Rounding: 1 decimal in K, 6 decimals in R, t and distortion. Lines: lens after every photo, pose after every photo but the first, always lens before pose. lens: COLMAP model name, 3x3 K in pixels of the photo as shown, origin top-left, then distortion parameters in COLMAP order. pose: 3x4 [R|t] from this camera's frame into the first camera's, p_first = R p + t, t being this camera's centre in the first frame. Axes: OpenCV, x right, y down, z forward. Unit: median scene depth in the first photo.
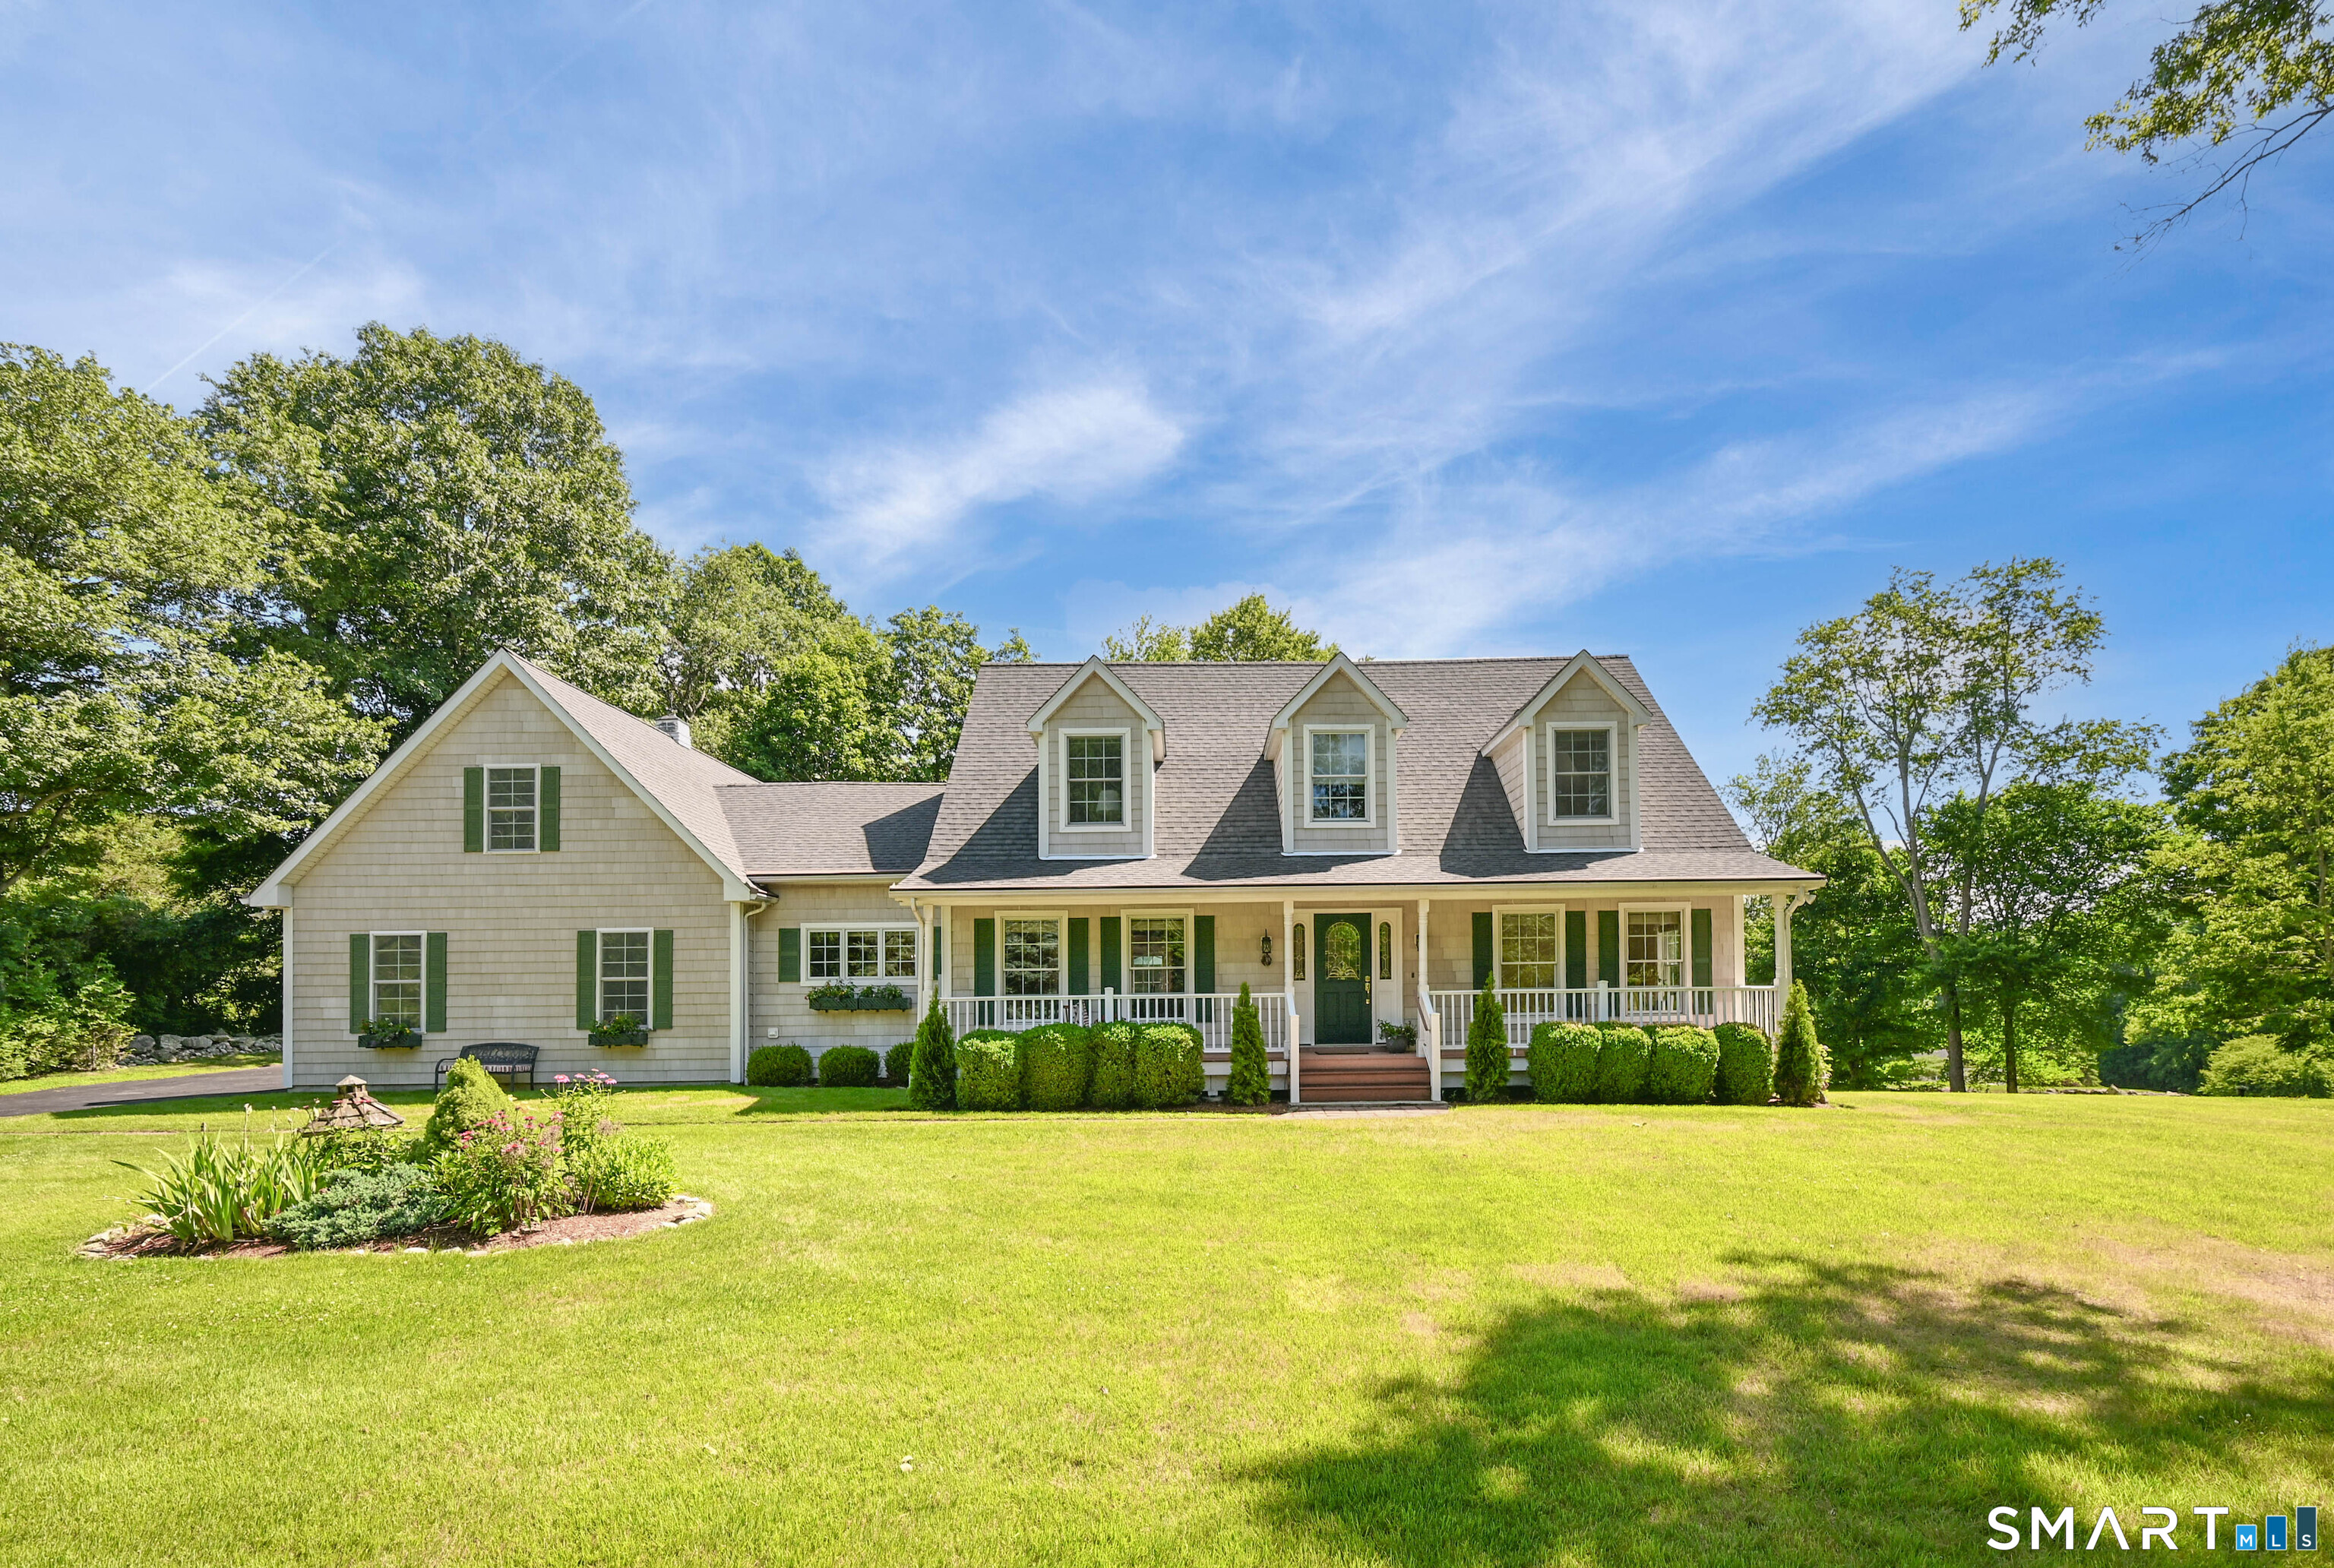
lens RADIAL K [[1022.2, 0, 1163.6], [0, 1022.2, 907.5], [0, 0, 1]] dist [0.000298, 0.000029]
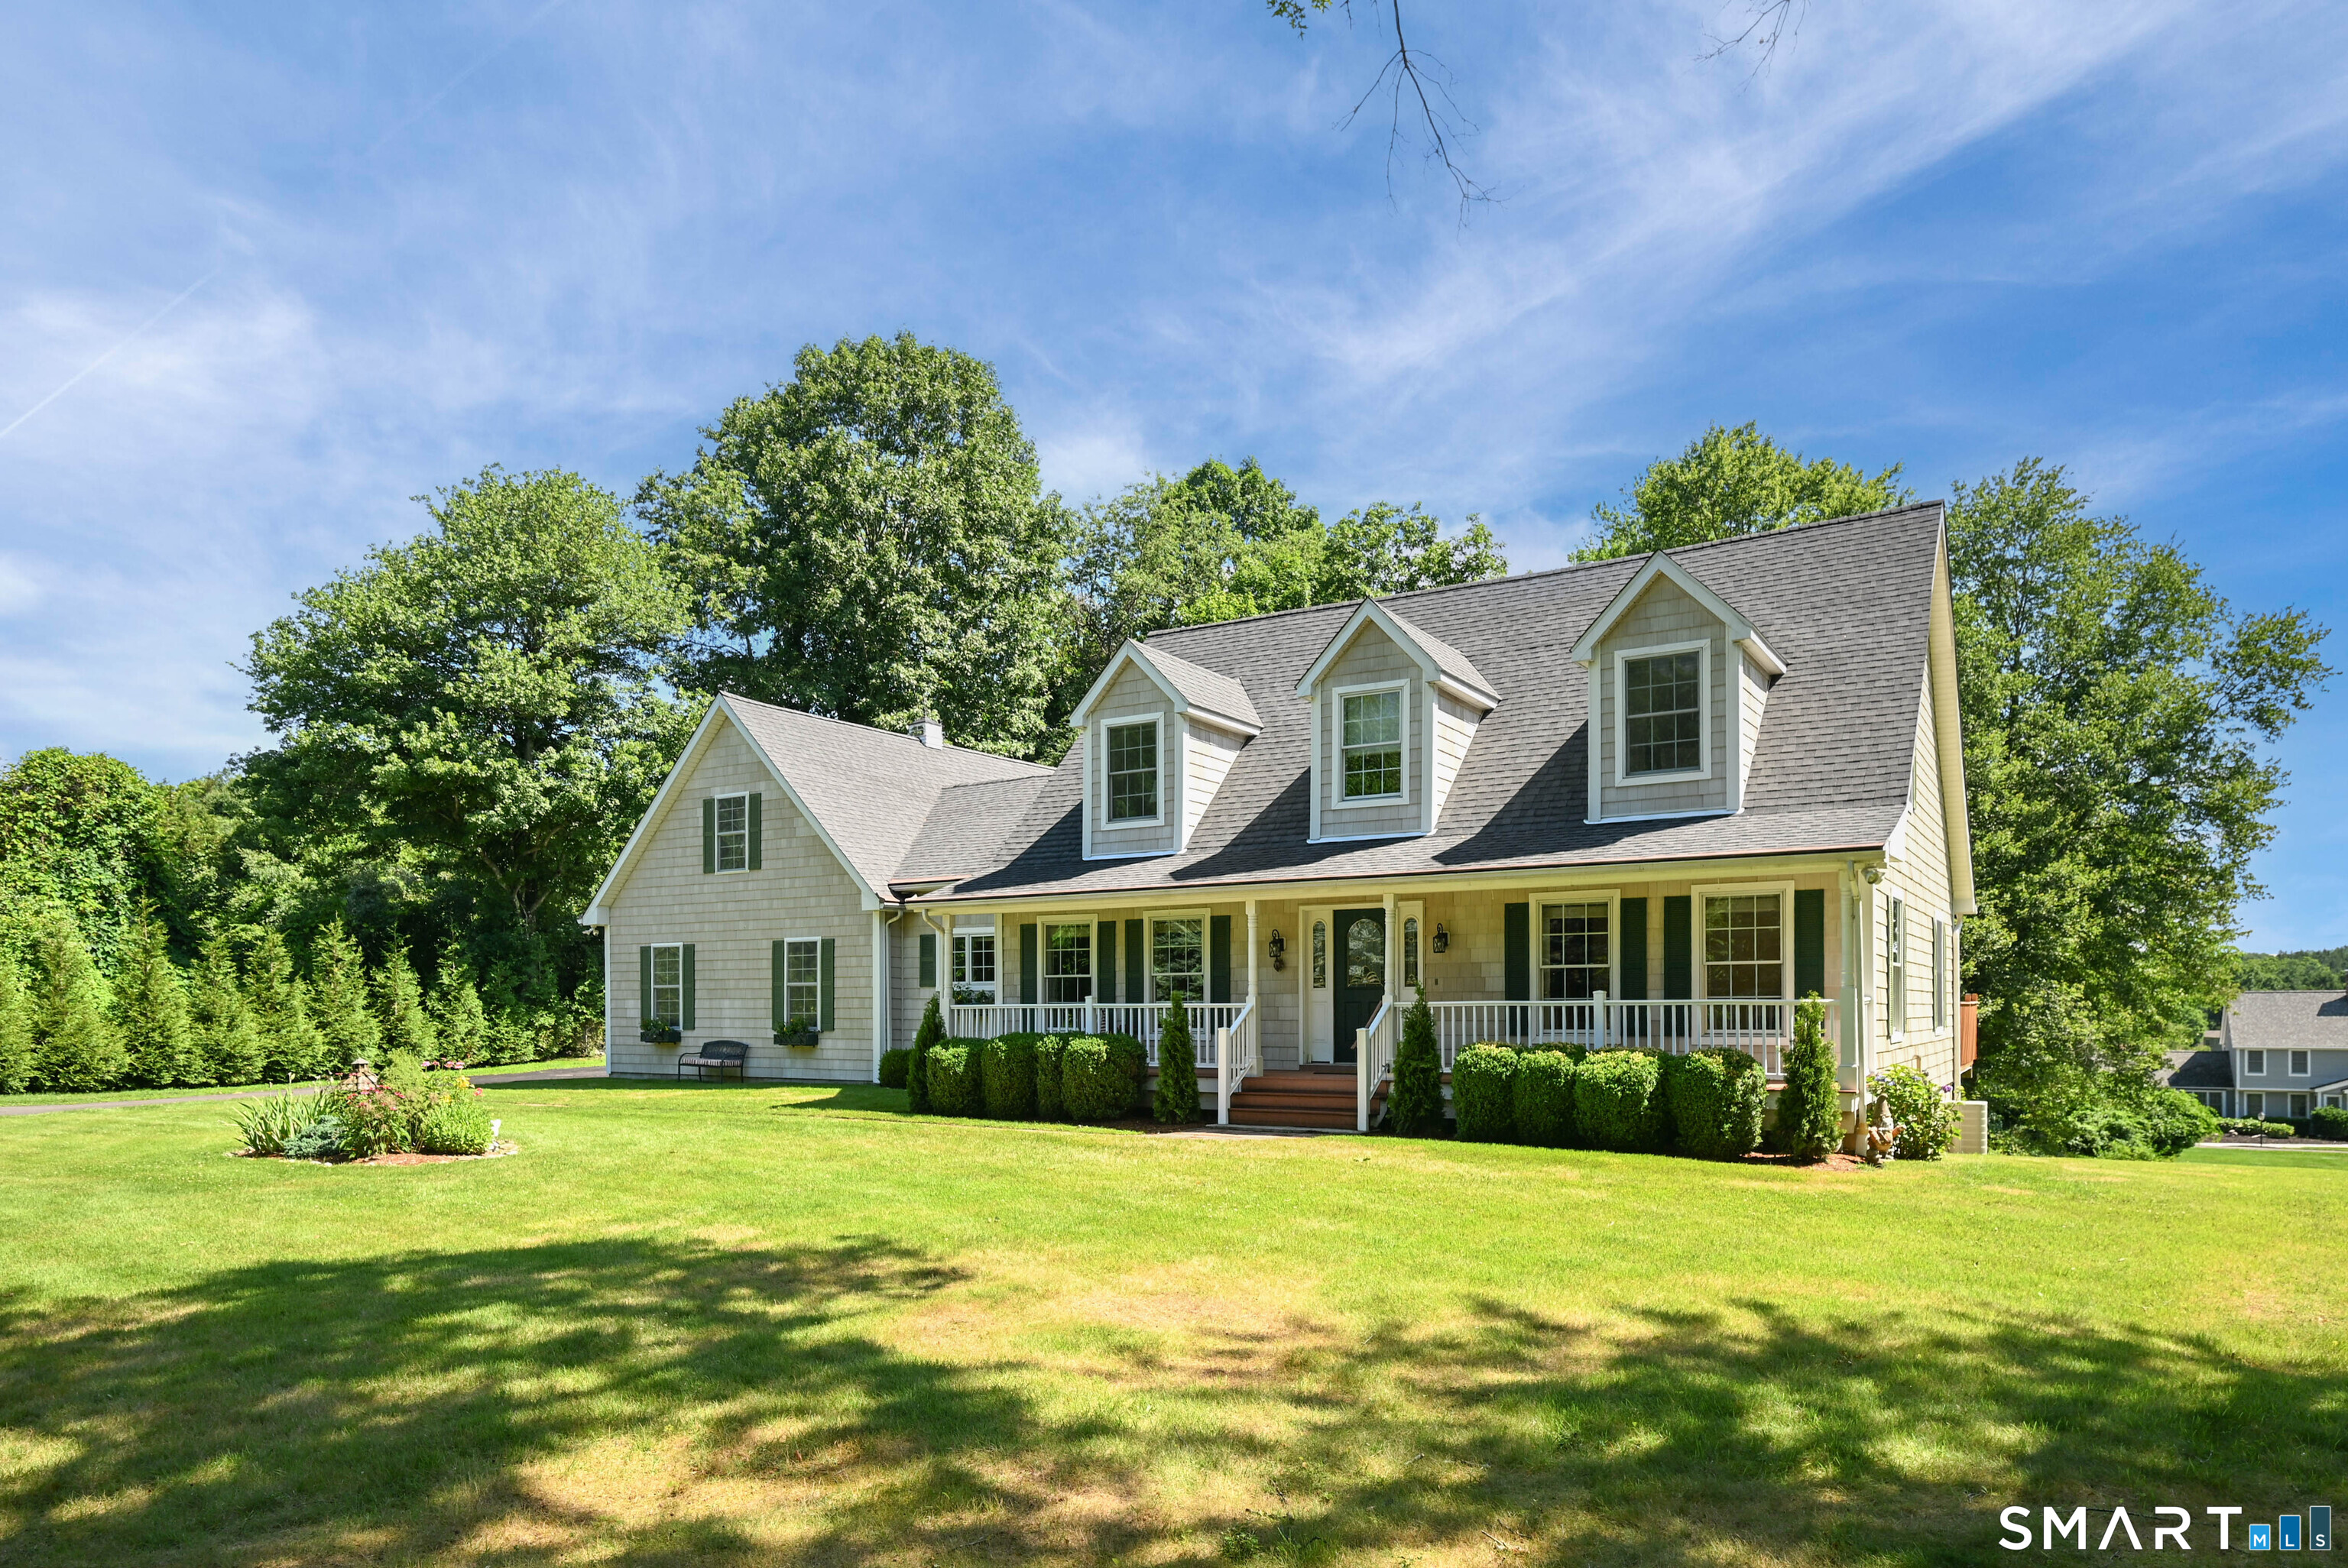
lens RADIAL K [[1473.4, 0, 1177.9], [0, 1473.4, 844.3], [0, 0, 1]] dist [-0.001272, -0.000020]
pose [[0.837839, -0.049731, -0.543647, 0.673774], [0.041231, 0.998762, -0.027821, -0.019076], [0.544358, 0.000894, 0.838853, -0.100882]]
